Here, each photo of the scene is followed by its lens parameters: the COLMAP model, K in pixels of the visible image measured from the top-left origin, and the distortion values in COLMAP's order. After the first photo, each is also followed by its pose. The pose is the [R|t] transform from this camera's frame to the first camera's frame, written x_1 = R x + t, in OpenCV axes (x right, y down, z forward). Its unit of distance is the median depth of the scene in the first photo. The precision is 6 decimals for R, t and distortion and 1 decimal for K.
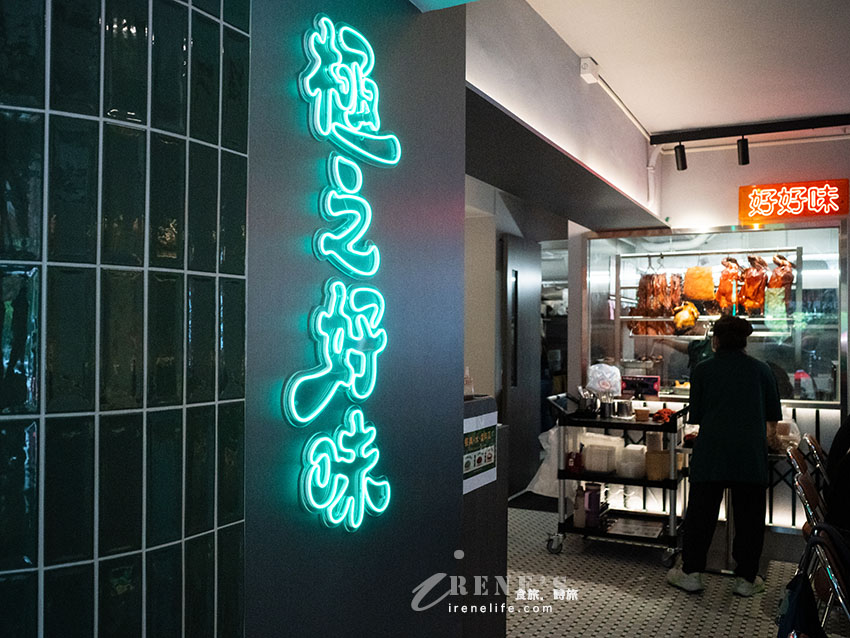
lens RADIAL K [[822.7, 0, 426.9], [0, 822.7, 318.9], [0, 0, 1]] dist [0.021577, 0.000000]
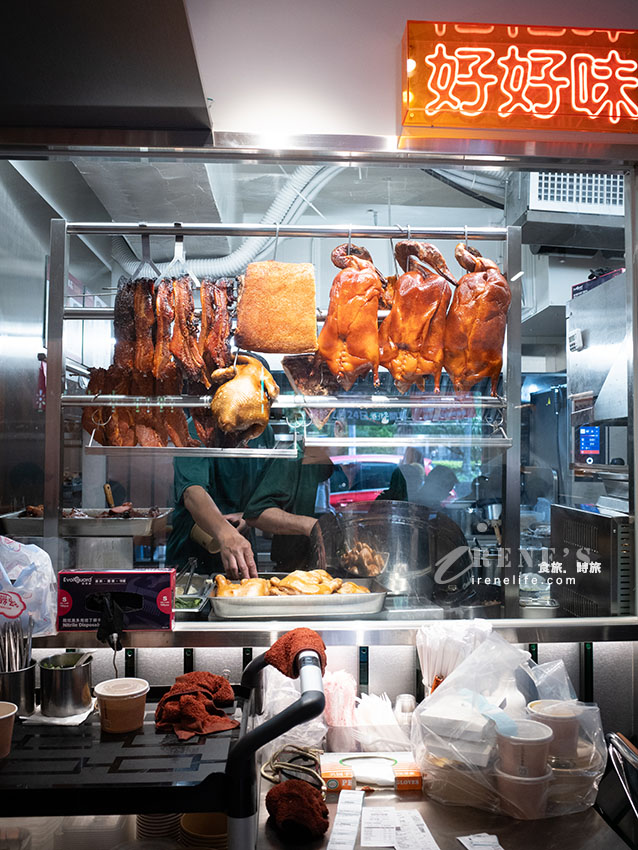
lens RADIAL K [[822.7, 0, 321.0], [0, 822.7, 423.8], [0, 0, 1]] dist [0.021577, 0.000000]
pose [[0.874212, 0.018240, 0.485202, 0.170668], [-0.012070, 0.999802, -0.015839, 0.015624], [-0.485395, 0.007991, 0.874259, 0.677592]]
